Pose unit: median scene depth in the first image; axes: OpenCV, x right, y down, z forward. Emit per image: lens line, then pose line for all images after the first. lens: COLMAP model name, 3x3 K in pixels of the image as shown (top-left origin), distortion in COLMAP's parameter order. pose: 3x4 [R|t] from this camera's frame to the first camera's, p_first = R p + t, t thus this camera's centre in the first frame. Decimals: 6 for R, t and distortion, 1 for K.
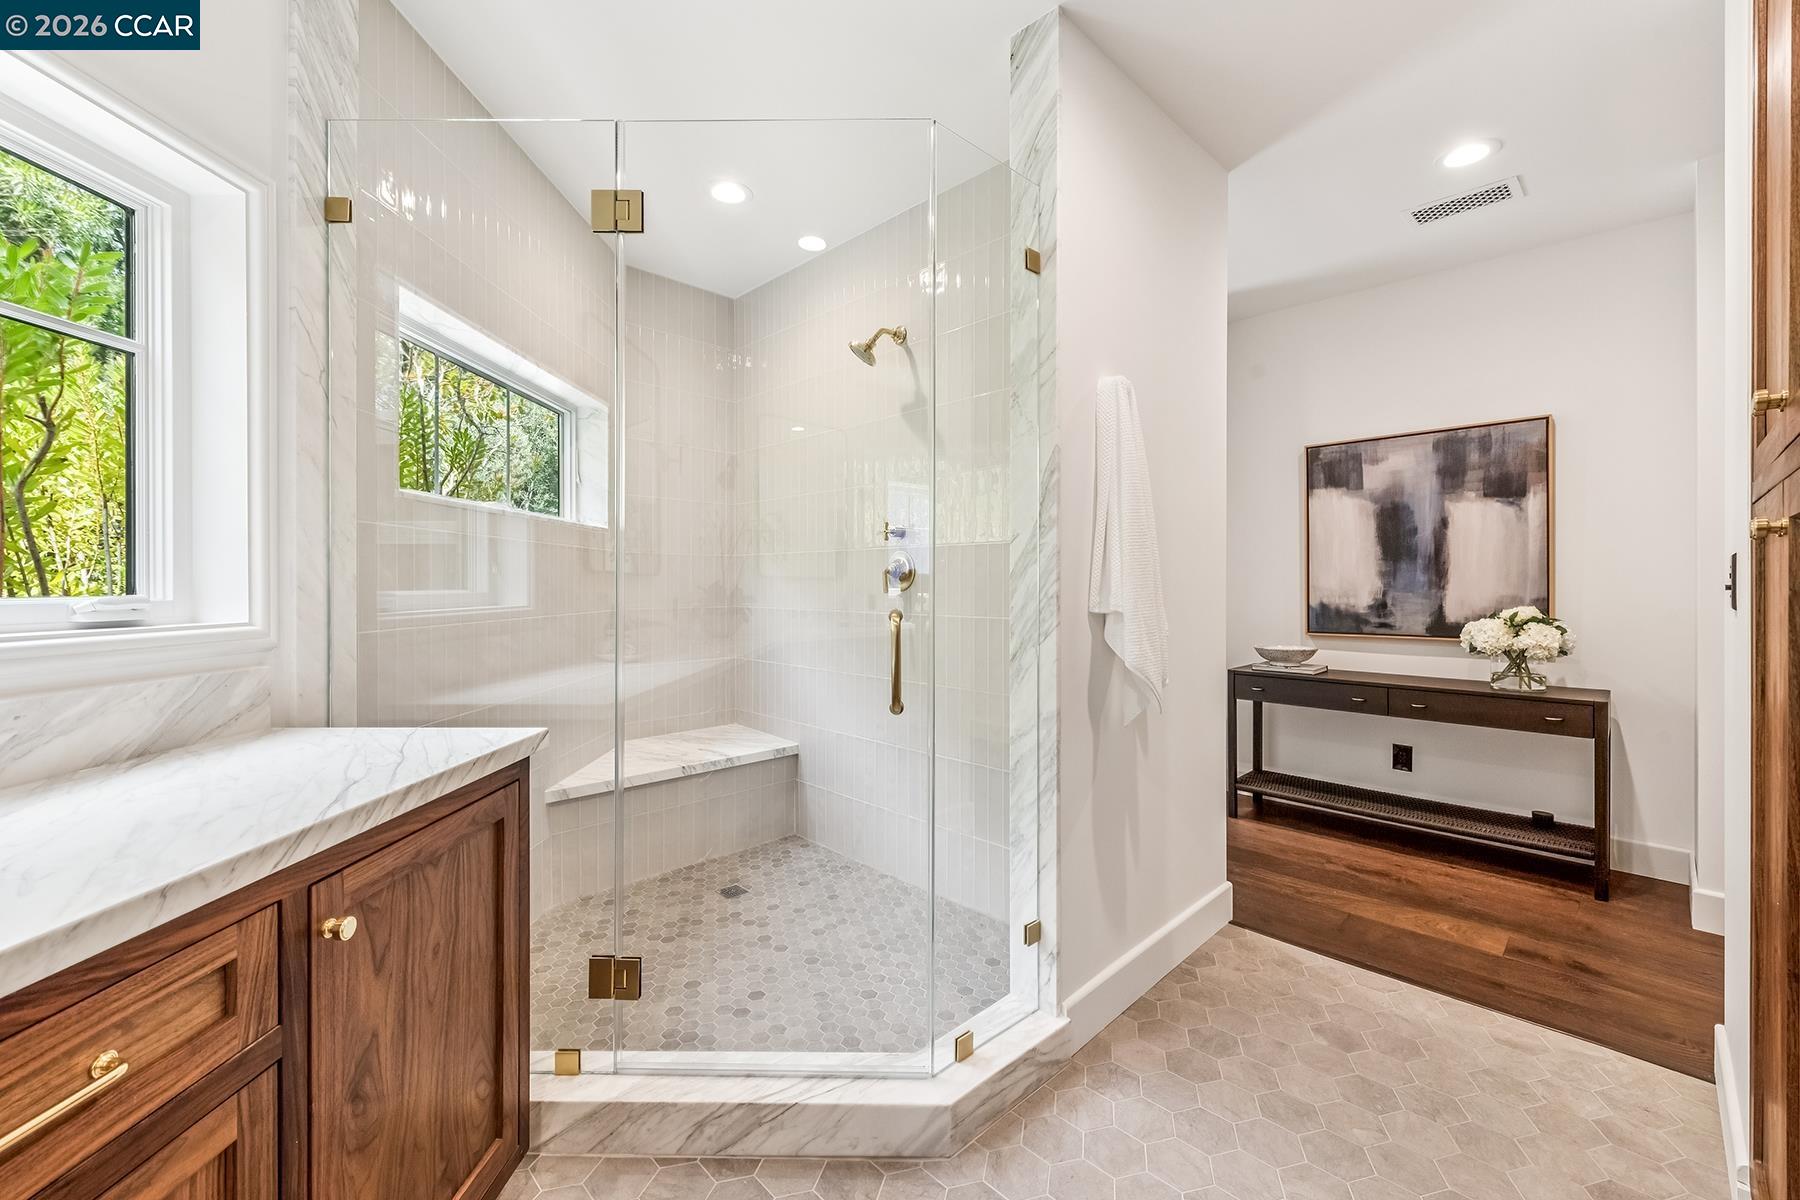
lens RADIAL K [[741.0, 0, 899.8], [0, 741.0, 583.9], [0, 0, 1]] dist [0.000520, -0.000287]
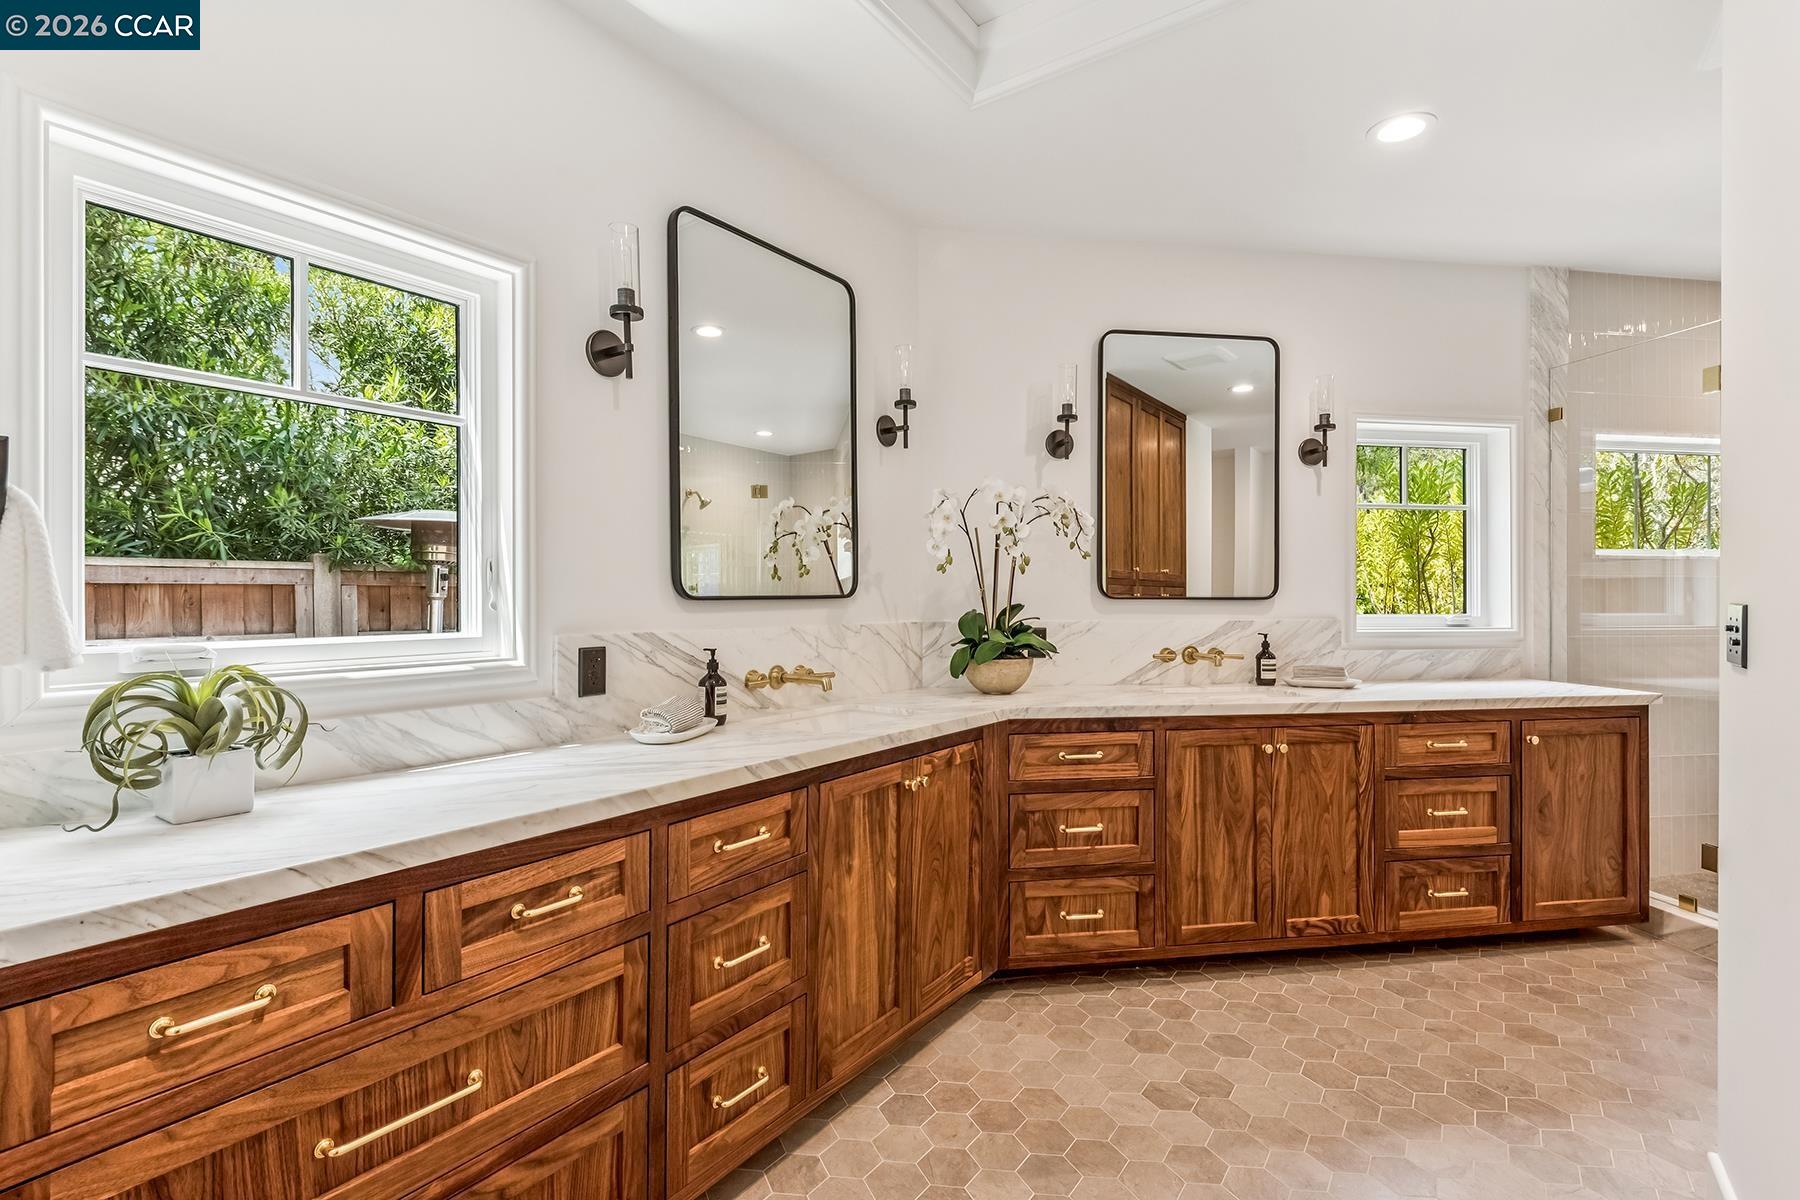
lens RADIAL K [[858.0, 0, 899.1], [0, 858.0, 594.5], [0, 0, 1]] dist [0.002713, 0.000305]
pose [[0.193166, -0.002444, -0.981163, 1.327503], [-0.001809, 0.999994, -0.002847, -0.035941], [0.981164, 0.002325, 0.193161, -1.325981]]
